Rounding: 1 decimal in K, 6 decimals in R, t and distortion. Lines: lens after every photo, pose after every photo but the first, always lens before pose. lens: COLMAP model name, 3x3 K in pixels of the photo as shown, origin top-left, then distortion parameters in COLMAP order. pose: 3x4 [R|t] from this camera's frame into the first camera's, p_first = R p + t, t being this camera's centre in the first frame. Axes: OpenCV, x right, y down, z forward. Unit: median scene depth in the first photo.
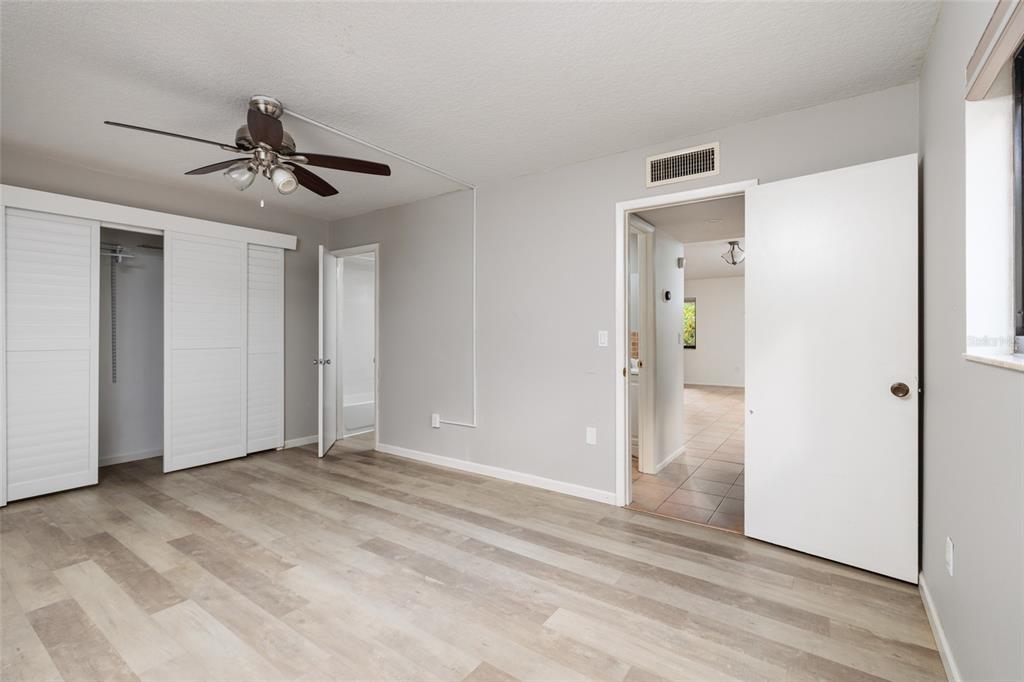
lens RADIAL K [[457.7, 0, 517.4], [0, 457.7, 334.2], [0, 0, 1]] dist [-0.007781, 0.000989]
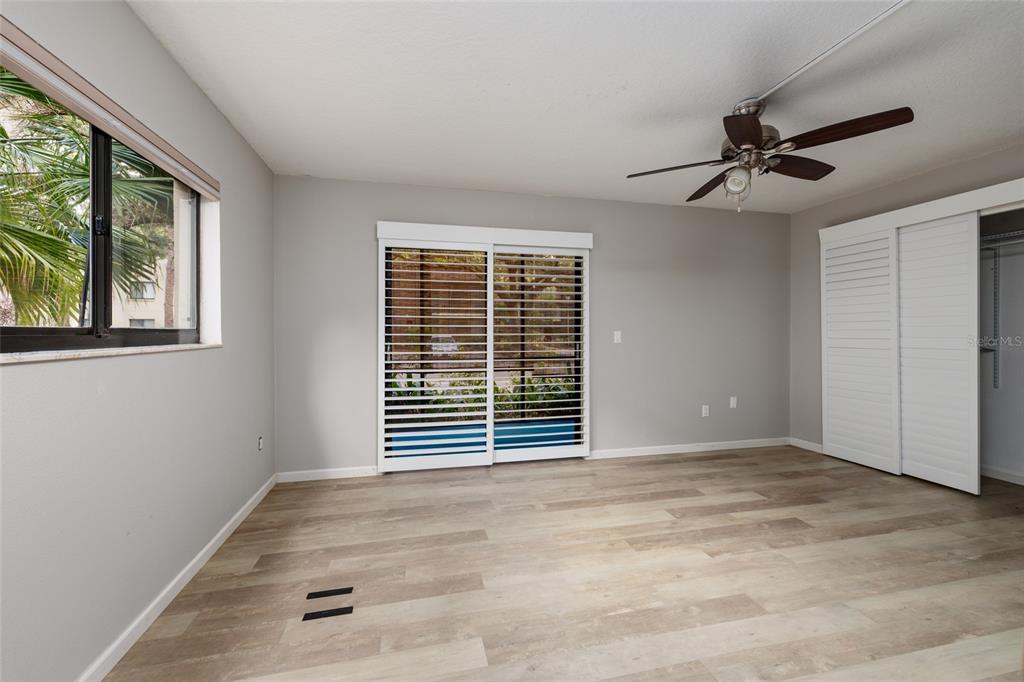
lens RADIAL K [[431.6, 0, 510.7], [0, 431.6, 334.1], [0, 0, 1]] dist [0.001135, 0.000063]
pose [[-0.677819, 0.002999, -0.735223, 0.447790], [-0.001427, 0.999984, 0.005395, -0.002363], [0.735227, 0.004706, -0.677804, 1.096123]]
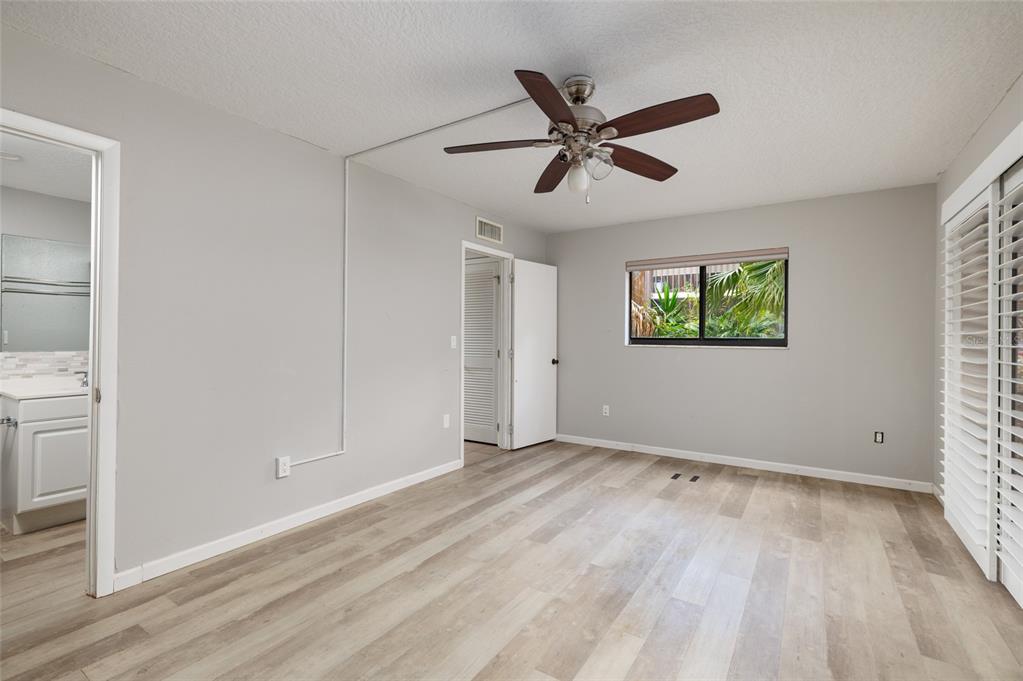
lens RADIAL K [[457.3, 0, 513.3], [0, 457.3, 338.2], [0, 0, 1]] dist [-0.007781, 0.000989]
pose [[-0.023379, -0.002907, 0.999722, -1.254580], [-0.006687, 0.999974, 0.002751, -0.006660], [-0.999704, -0.006620, -0.023398, 0.994986]]
